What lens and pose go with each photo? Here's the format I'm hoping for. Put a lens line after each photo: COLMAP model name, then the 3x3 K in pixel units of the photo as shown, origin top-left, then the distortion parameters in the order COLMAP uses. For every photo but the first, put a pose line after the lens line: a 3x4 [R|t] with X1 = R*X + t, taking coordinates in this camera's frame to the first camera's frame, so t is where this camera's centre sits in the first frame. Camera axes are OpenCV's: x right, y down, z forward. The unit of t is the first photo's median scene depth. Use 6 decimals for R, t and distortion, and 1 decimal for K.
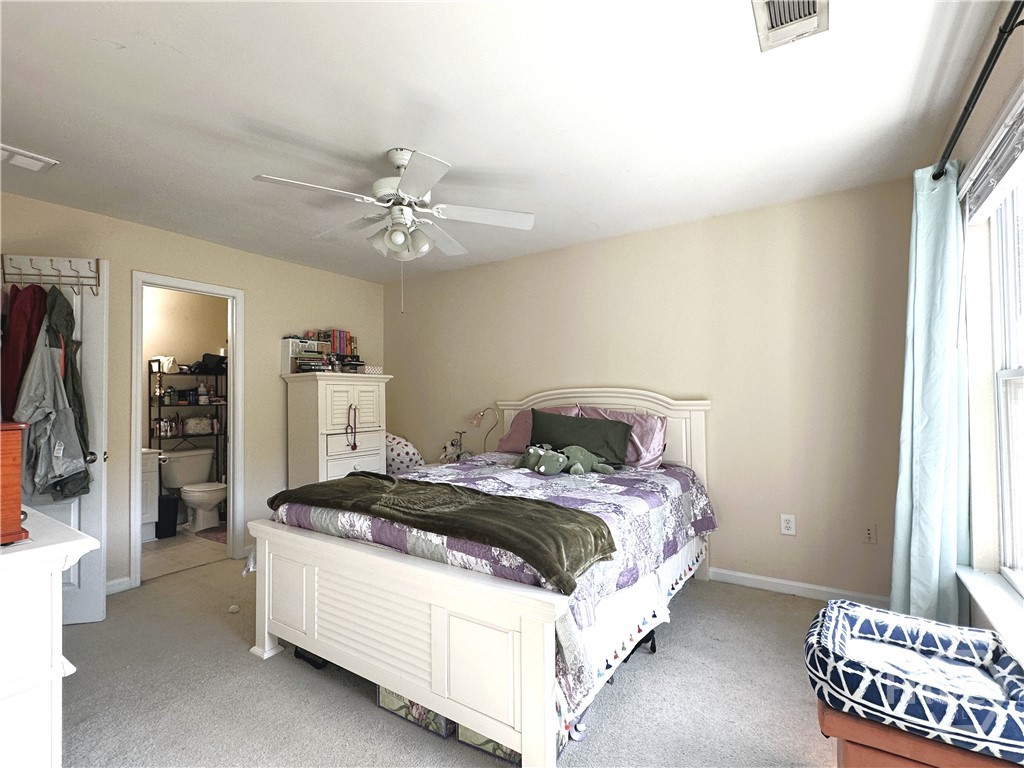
lens RADIAL K [[490.6, 0, 515.0], [0, 490.6, 390.0], [0, 0, 1]] dist [0.005312, -0.000356]
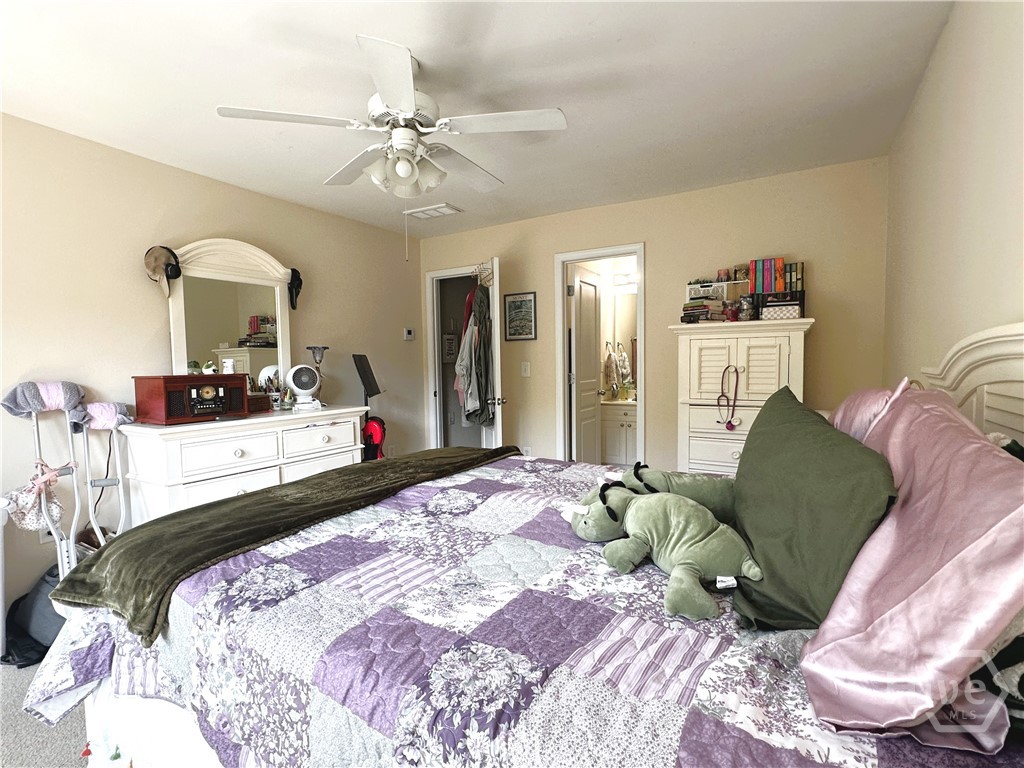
lens RADIAL K [[490.6, 0, 515.3], [0, 490.6, 384.0], [0, 0, 1]] dist [0.005312, -0.000356]
pose [[0.040156, 0.057951, -0.997511, 0.475101], [0.027363, 0.997879, 0.059074, 0.006470], [0.998819, -0.029667, 0.038485, 0.871610]]
